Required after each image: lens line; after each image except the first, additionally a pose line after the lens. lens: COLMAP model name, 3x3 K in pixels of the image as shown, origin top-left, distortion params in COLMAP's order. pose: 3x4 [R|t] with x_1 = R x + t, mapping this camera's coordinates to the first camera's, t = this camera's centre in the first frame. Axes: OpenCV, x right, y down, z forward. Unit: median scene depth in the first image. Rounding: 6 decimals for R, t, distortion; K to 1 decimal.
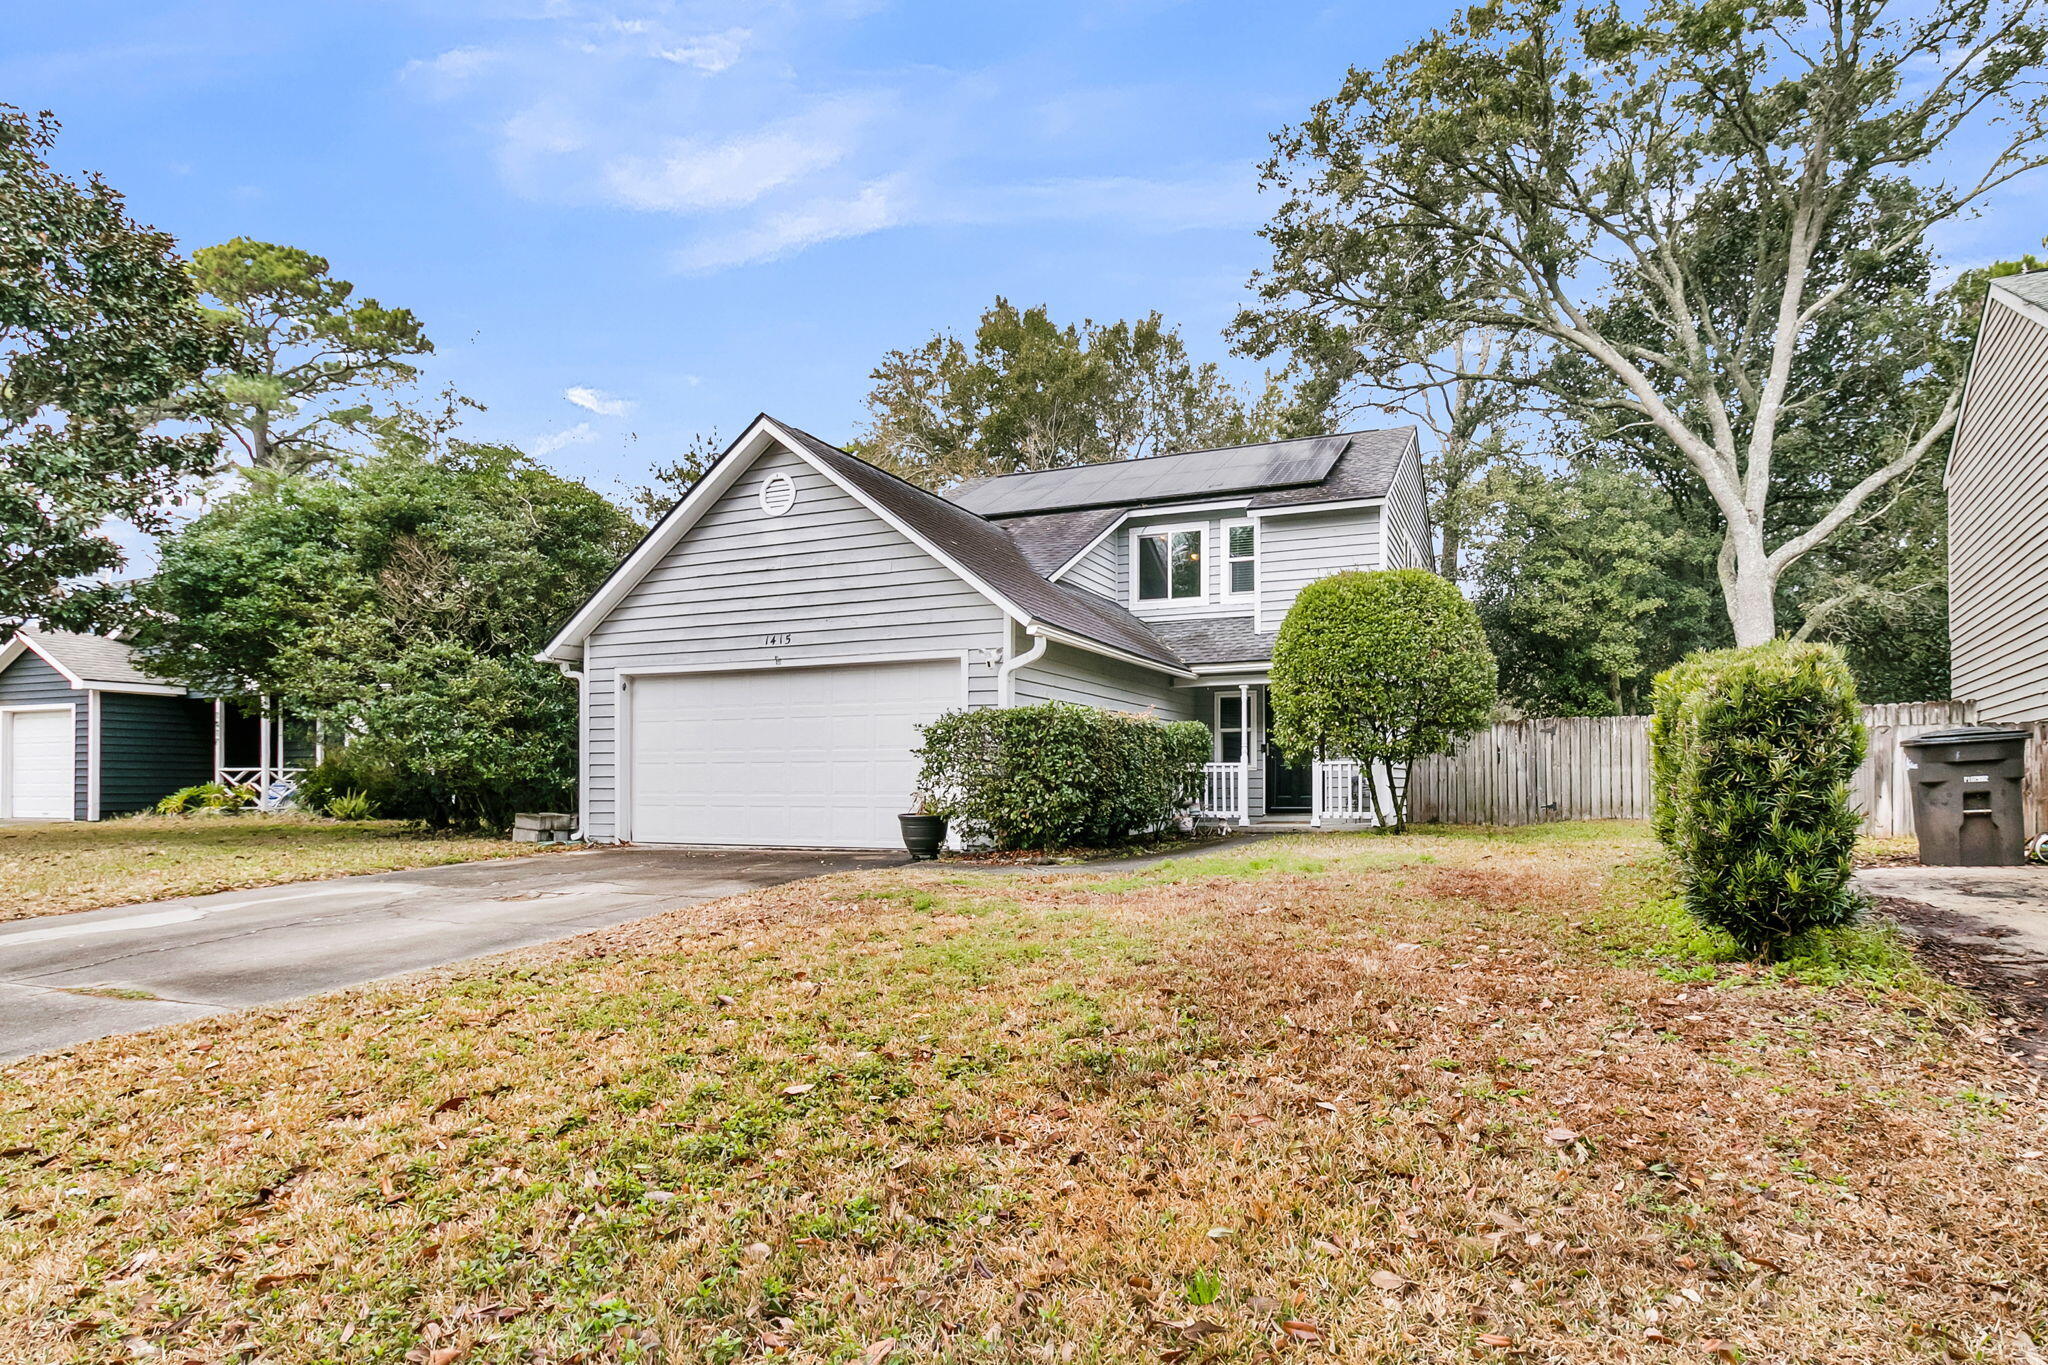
lens RADIAL K [[1446.3, 0, 1028.1], [0, 1446.3, 691.9], [0, 0, 1]] dist [0.025938, 0.001982]
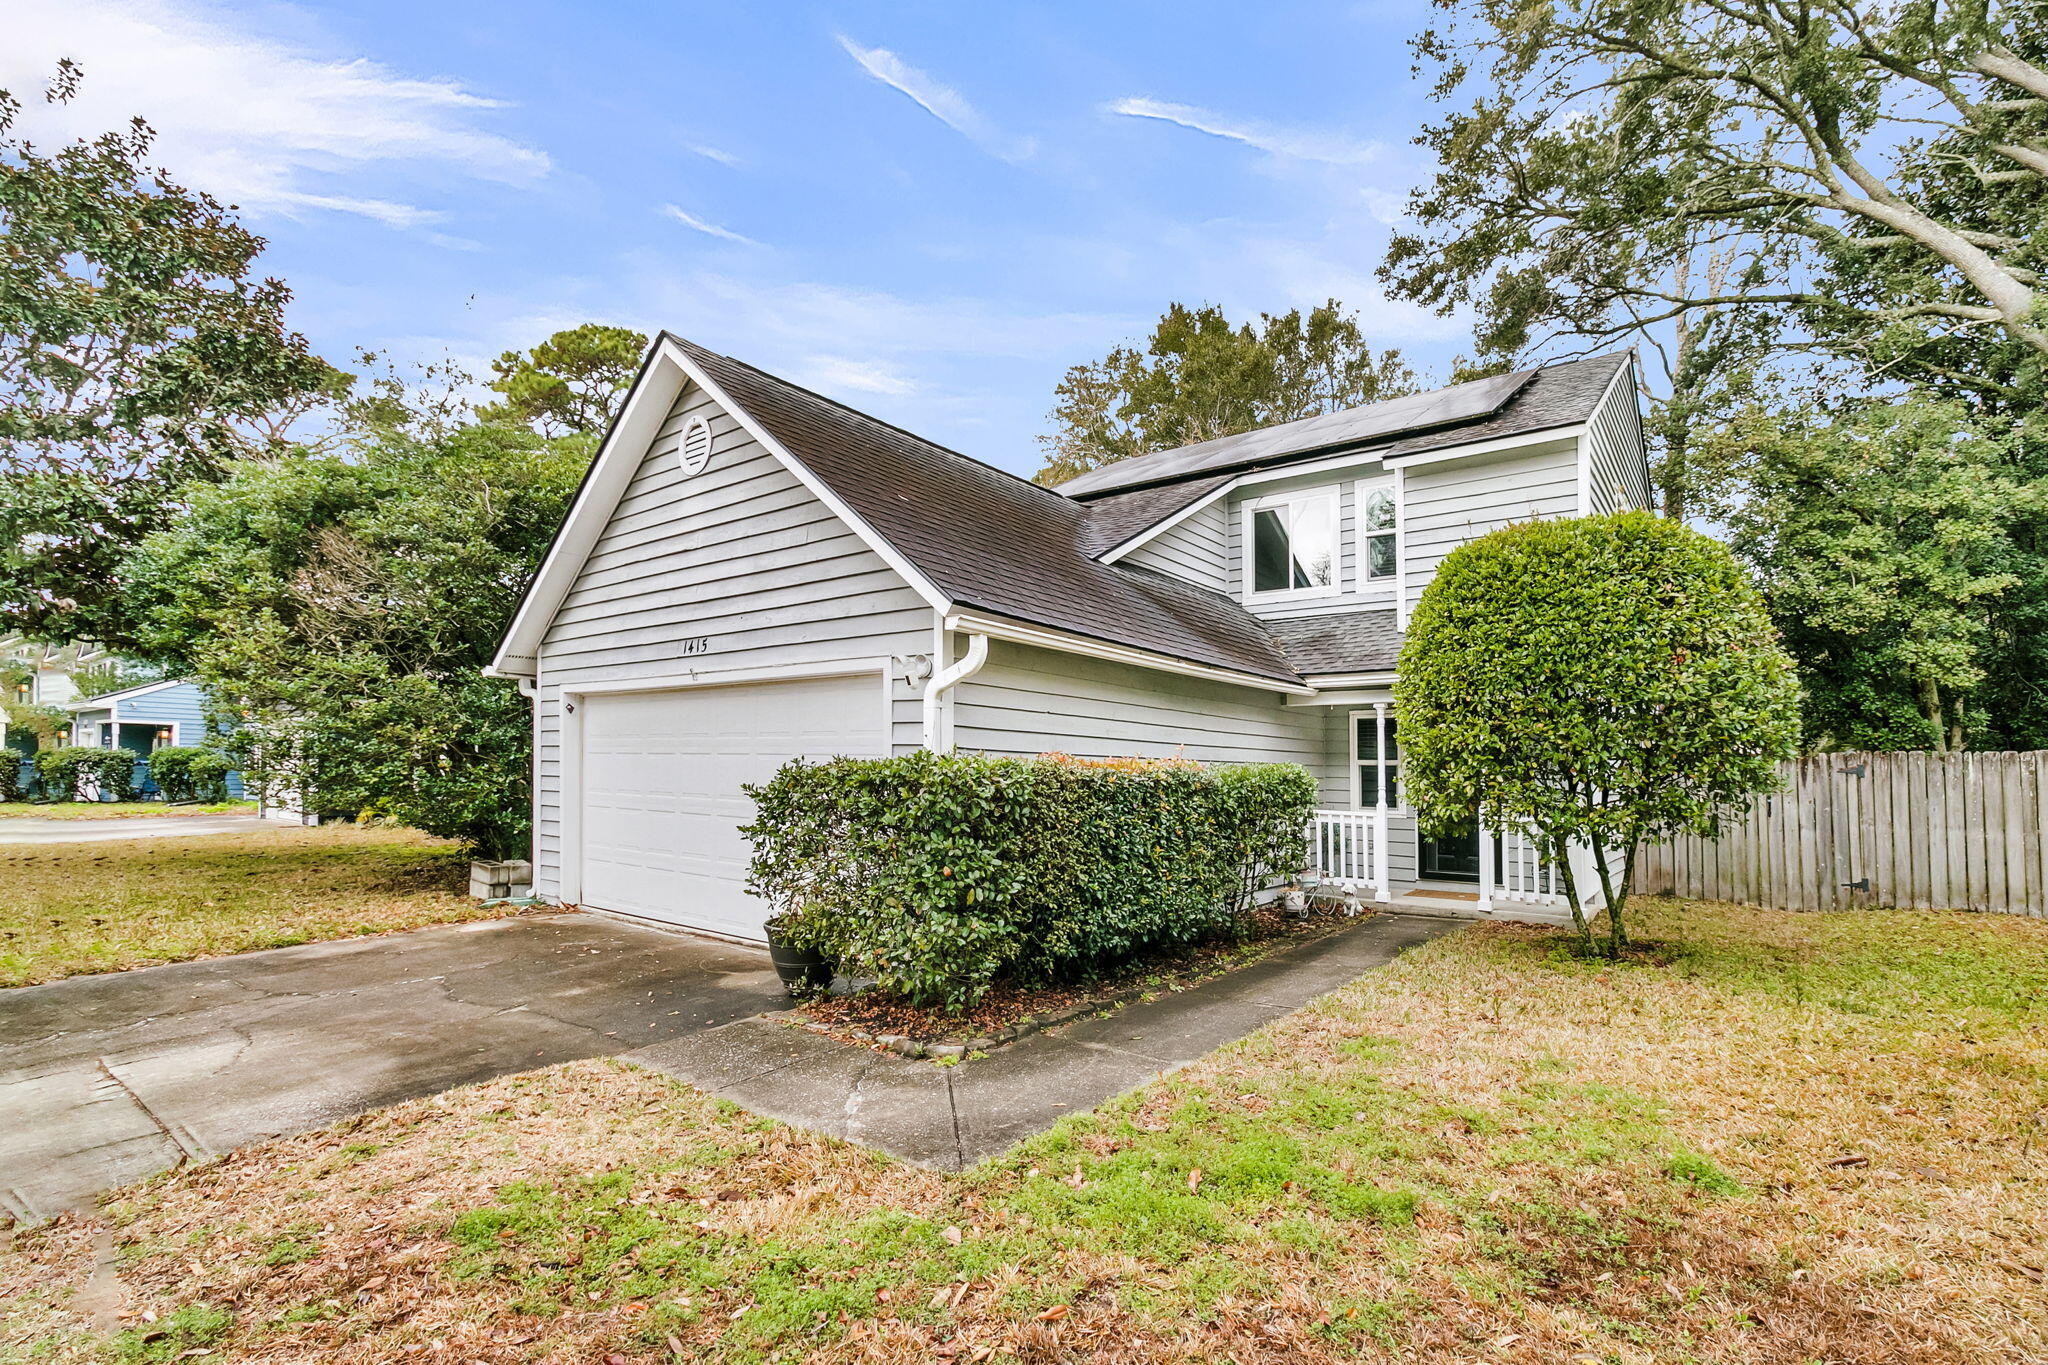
lens RADIAL K [[1284.4, 0, 1017.0], [0, 1284.4, 670.6], [0, 0, 1]] dist [0.006418, -0.001783]
pose [[0.983405, -0.008164, -0.181241, 0.084432], [0.004581, 0.999786, -0.020184, -0.008496], [0.181367, 0.019018, 0.983232, 0.330059]]
